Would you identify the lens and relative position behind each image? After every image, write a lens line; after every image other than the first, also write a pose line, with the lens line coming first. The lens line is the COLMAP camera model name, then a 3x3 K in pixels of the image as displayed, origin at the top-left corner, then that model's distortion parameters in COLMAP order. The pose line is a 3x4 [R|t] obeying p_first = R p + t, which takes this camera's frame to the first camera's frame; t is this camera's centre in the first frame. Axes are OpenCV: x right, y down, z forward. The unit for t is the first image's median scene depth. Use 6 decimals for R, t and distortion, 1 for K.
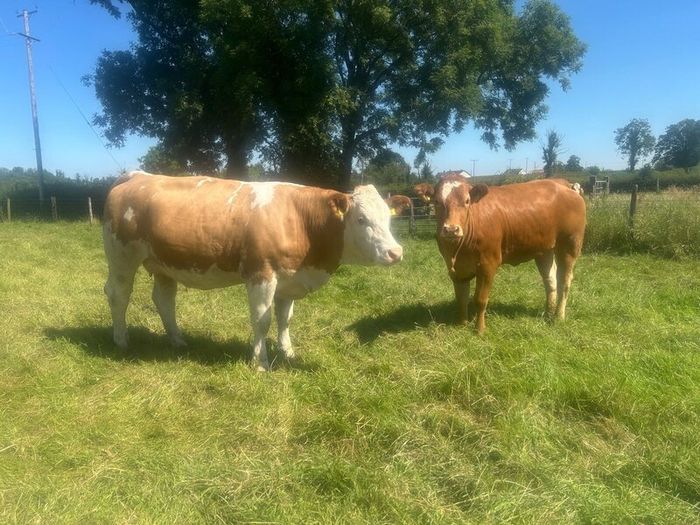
lens RADIAL K [[519.6, 0, 344.2], [0, 519.6, 271.3], [0, 0, 1]] dist [0.043796, -0.055803]
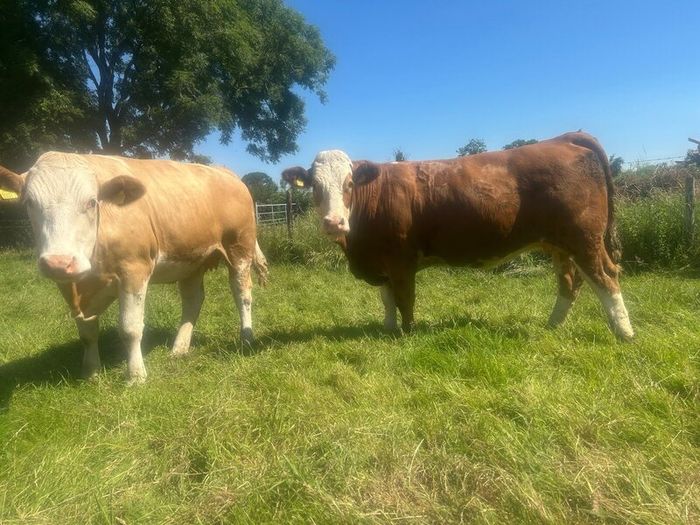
lens RADIAL K [[519.6, 0, 344.2], [0, 519.6, 271.3], [0, 0, 1]] dist [0.043796, -0.055803]
pose [[0.973793, -0.054844, 0.220724, 0.182896], [0.063316, 0.997497, -0.031487, 0.005985], [-0.218445, 0.044637, 0.974828, 0.035723]]
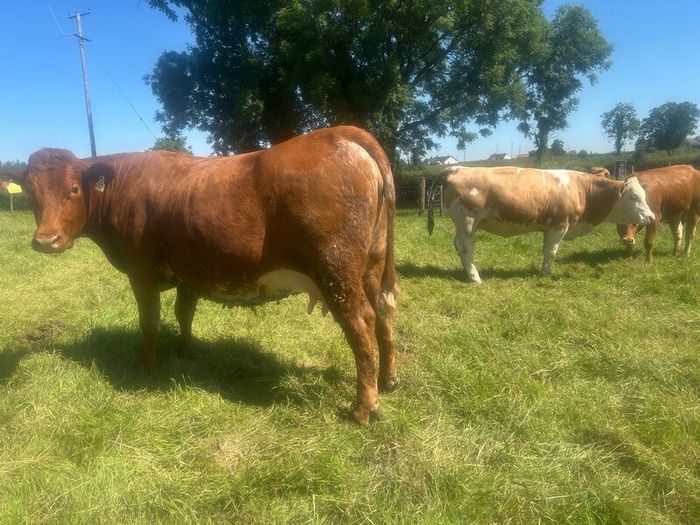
lens RADIAL K [[519.6, 0, 344.2], [0, 519.6, 271.3], [0, 0, 1]] dist [0.043796, -0.055803]
pose [[0.999283, -0.024019, 0.029265, -0.127673], [0.023344, 0.999458, 0.023202, 0.014761], [-0.029807, -0.022502, 0.999302, -0.099597]]
